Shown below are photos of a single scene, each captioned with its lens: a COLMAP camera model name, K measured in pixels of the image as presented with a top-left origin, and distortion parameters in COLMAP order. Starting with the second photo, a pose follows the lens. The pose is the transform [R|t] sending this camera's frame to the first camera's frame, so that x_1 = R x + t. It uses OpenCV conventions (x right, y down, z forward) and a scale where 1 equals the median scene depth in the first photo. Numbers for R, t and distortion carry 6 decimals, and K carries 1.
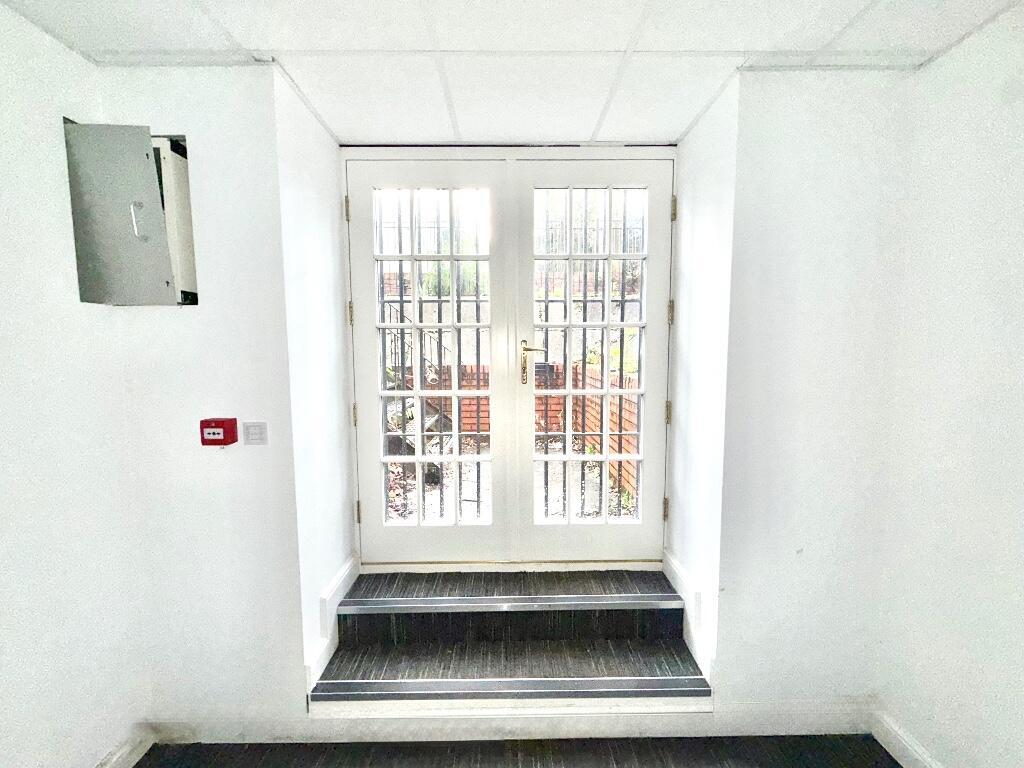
lens RADIAL K [[407.7, 0, 512.0], [0, 407.7, 384.0], [0, 0, 1]] dist [0.000480, 0.000400]
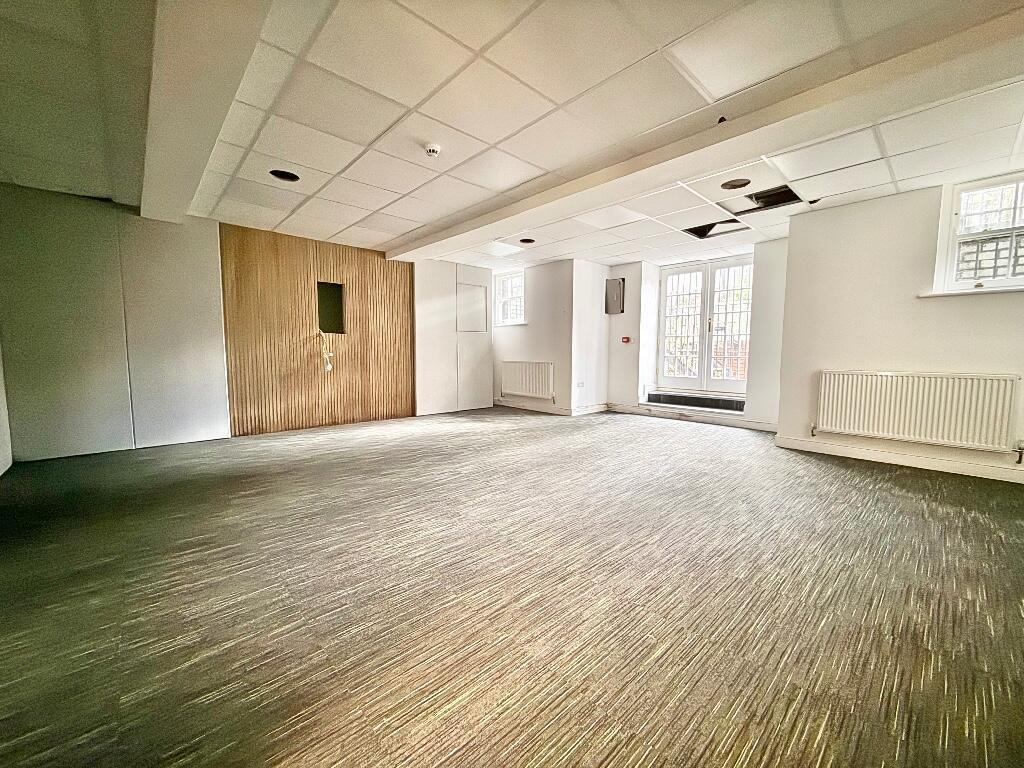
lens RADIAL K [[407.7, 0, 512.0], [0, 407.7, 384.0], [0, 0, 1]] dist [0.000480, 0.000400]
pose [[0.674600, 0.070661, -0.734794, 1.901855], [-0.069514, 0.997066, 0.032063, 0.569104], [0.734903, 0.029449, 0.677532, -3.164214]]
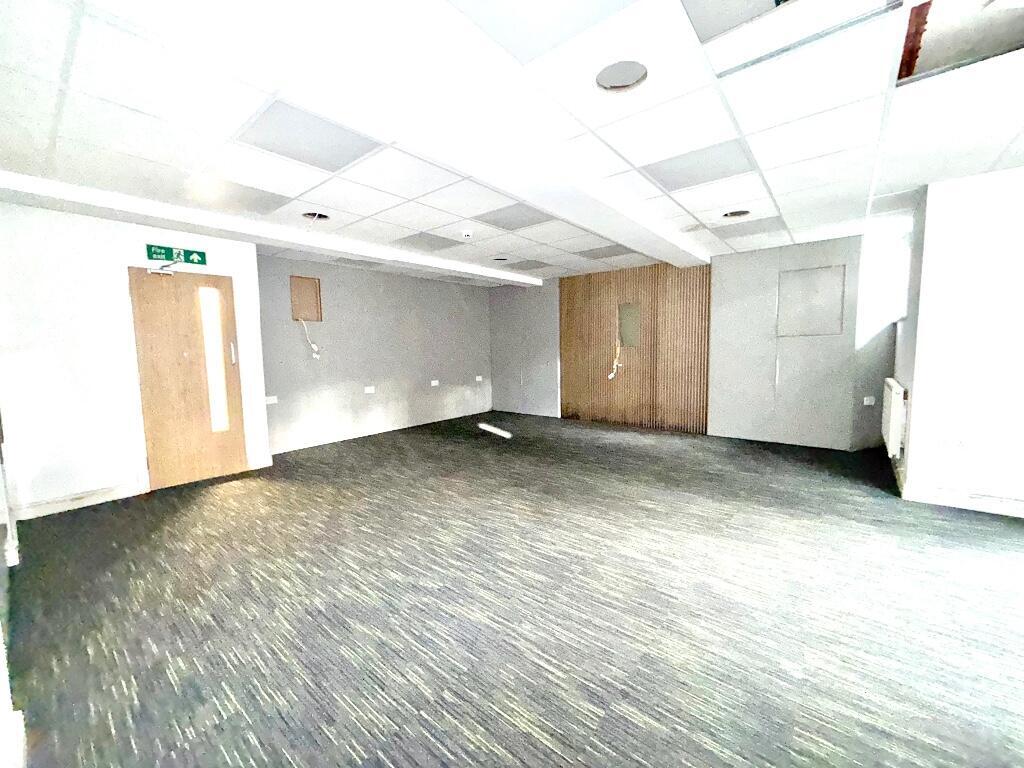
lens RADIAL K [[407.7, 0, 512.0], [0, 407.7, 384.0], [0, 0, 1]] dist [0.000480, 0.000400]
pose [[-0.637047, 0.085297, -0.766091, 2.200056], [-0.042554, 0.988451, 0.145441, 0.124713], [0.769650, 0.125253, -0.626060, 0.095905]]
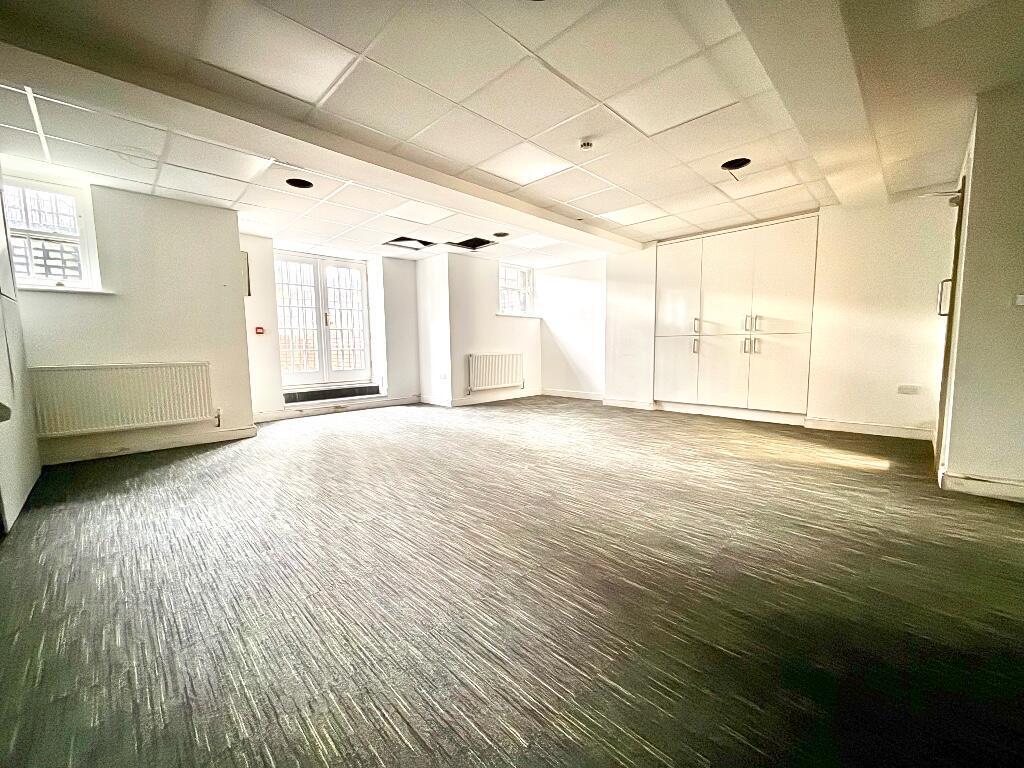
lens RADIAL K [[407.7, 0, 512.0], [0, 407.7, 384.0], [0, 0, 1]] dist [0.000480, 0.000400]
pose [[0.710461, -0.066173, 0.700619, -1.736265], [0.064272, 0.997510, 0.029039, 0.652784], [-0.700796, 0.024399, 0.712945, -3.302498]]
